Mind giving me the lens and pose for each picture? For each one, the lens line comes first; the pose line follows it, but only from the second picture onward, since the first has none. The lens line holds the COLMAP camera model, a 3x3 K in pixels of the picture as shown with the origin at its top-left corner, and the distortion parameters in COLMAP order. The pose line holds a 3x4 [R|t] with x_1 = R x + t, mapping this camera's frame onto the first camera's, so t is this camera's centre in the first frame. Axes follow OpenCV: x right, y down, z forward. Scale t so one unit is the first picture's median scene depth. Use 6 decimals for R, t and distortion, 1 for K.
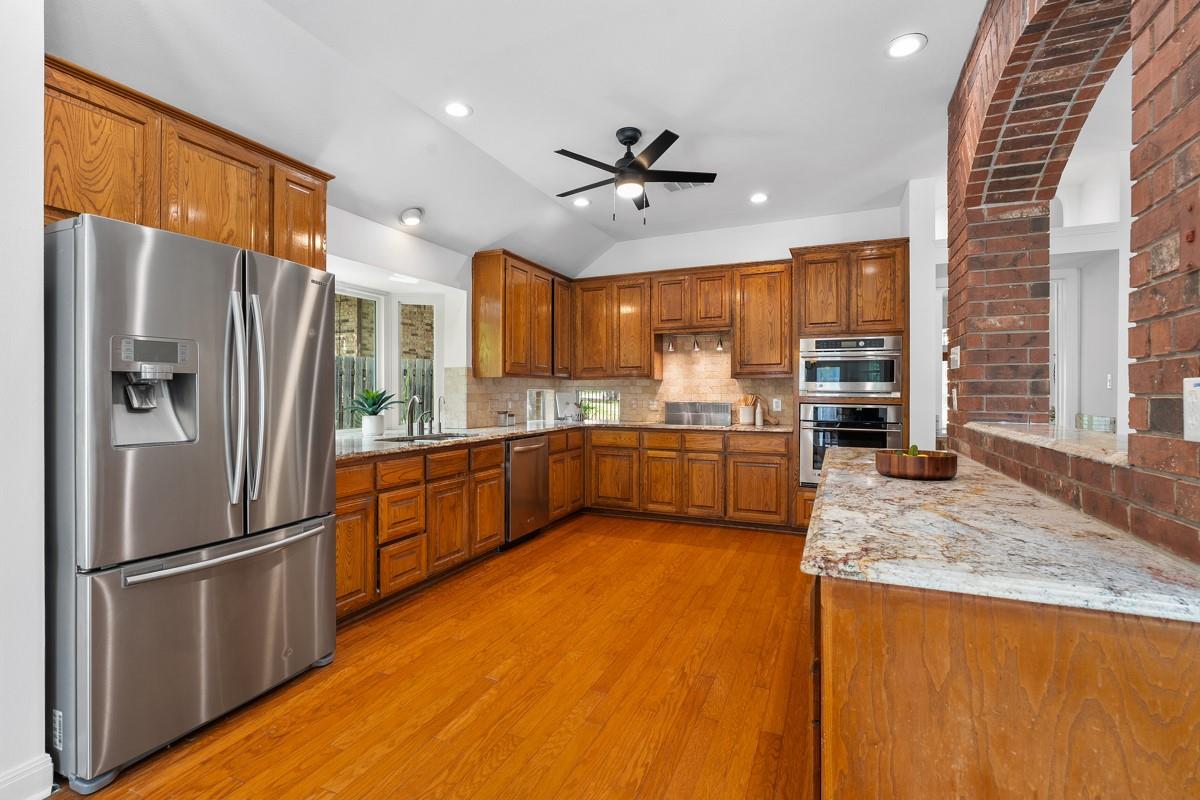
lens RADIAL K [[541.7, 0, 597.8], [0, 541.7, 395.9], [0, 0, 1]] dist [-0.005014, 0.001255]
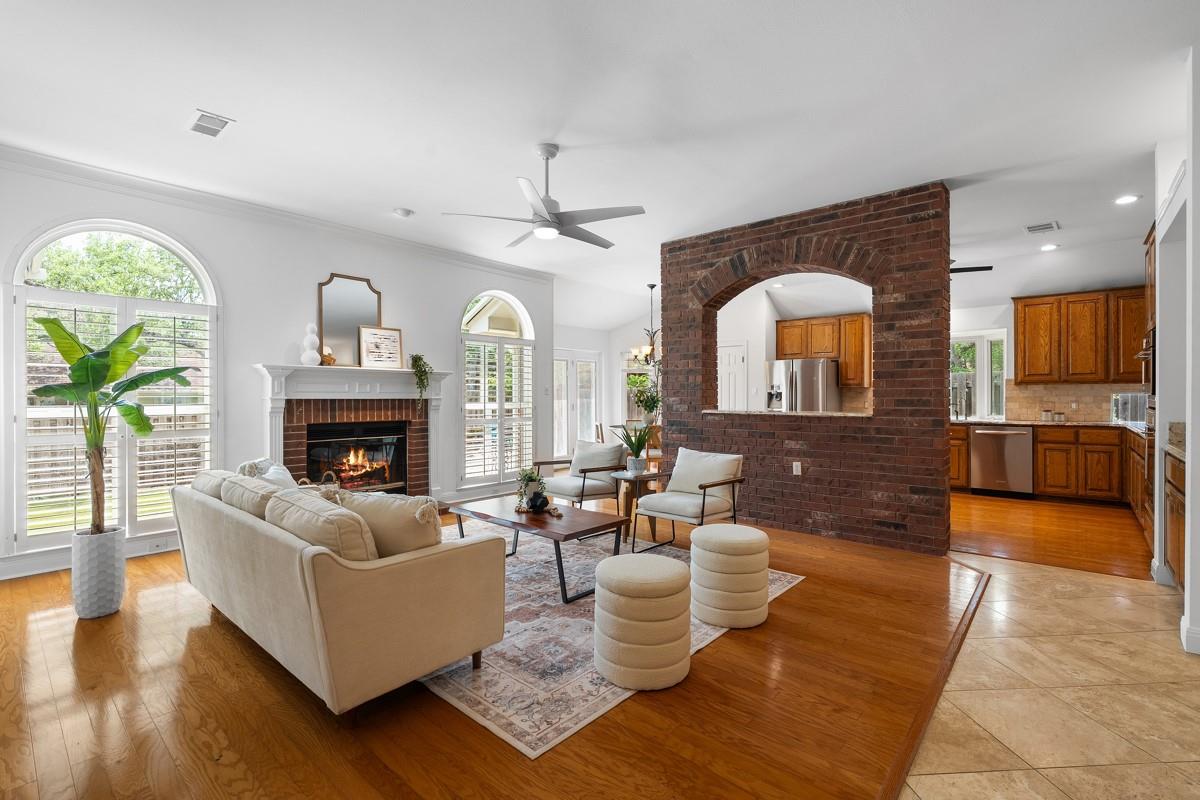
lens RADIAL K [[541.7, 0, 596.9], [0, 541.7, 396.8], [0, 0, 1]] dist [-0.005014, 0.001255]
pose [[-0.297092, 0.001422, -0.954848, 1.731036], [-0.001748, 0.999996, 0.002034, -0.005432], [0.954847, 0.002273, -0.297088, 0.408209]]
